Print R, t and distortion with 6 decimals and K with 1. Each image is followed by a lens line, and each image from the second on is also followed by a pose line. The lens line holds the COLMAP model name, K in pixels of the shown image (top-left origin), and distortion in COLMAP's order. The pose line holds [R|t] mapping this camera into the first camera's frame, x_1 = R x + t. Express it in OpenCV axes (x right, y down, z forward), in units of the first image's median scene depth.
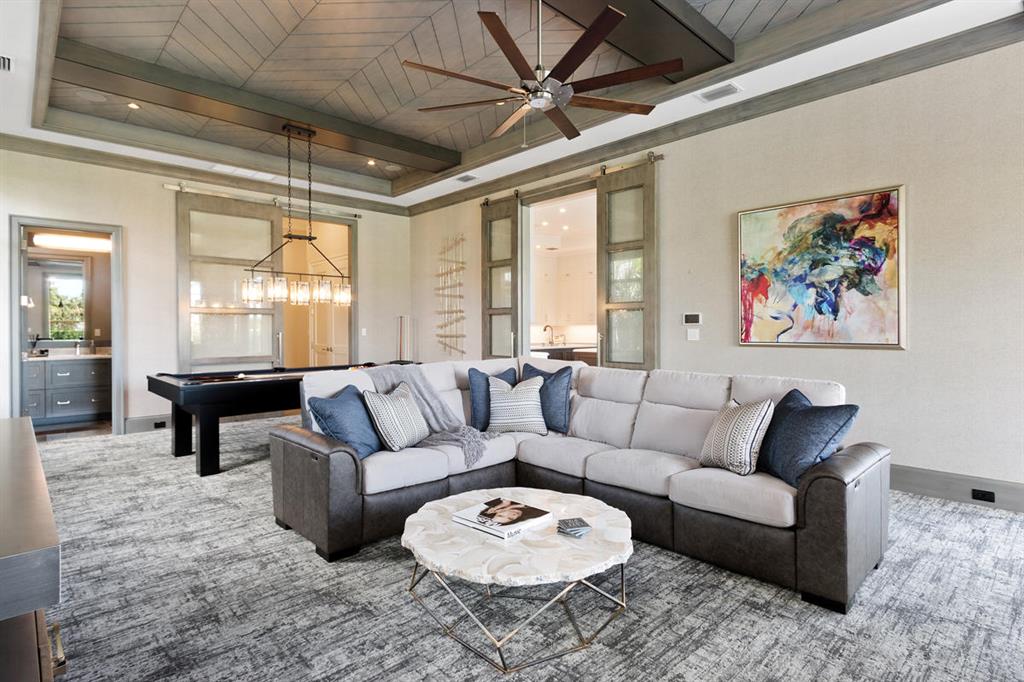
lens RADIAL K [[525.4, 0, 512.0], [0, 525.4, 341.0], [0, 0, 1]] dist [0.001216, -0.000157]
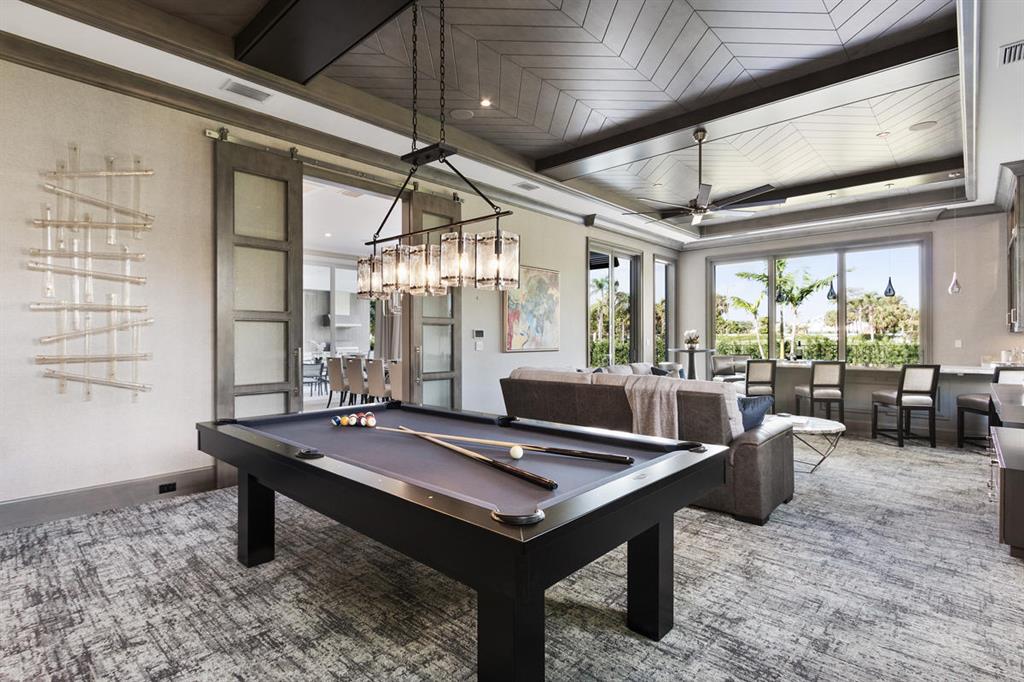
lens RADIAL K [[507.8, 0, 512.0], [0, 507.8, 341.0], [0, 0, 1]] dist [0.054568, -0.000030]
pose [[-0.048894, 0.002737, 0.998800, -0.709917], [0.030005, 0.999549, -0.001271, -0.016163], [-0.998353, 0.029906, -0.048954, 0.751643]]
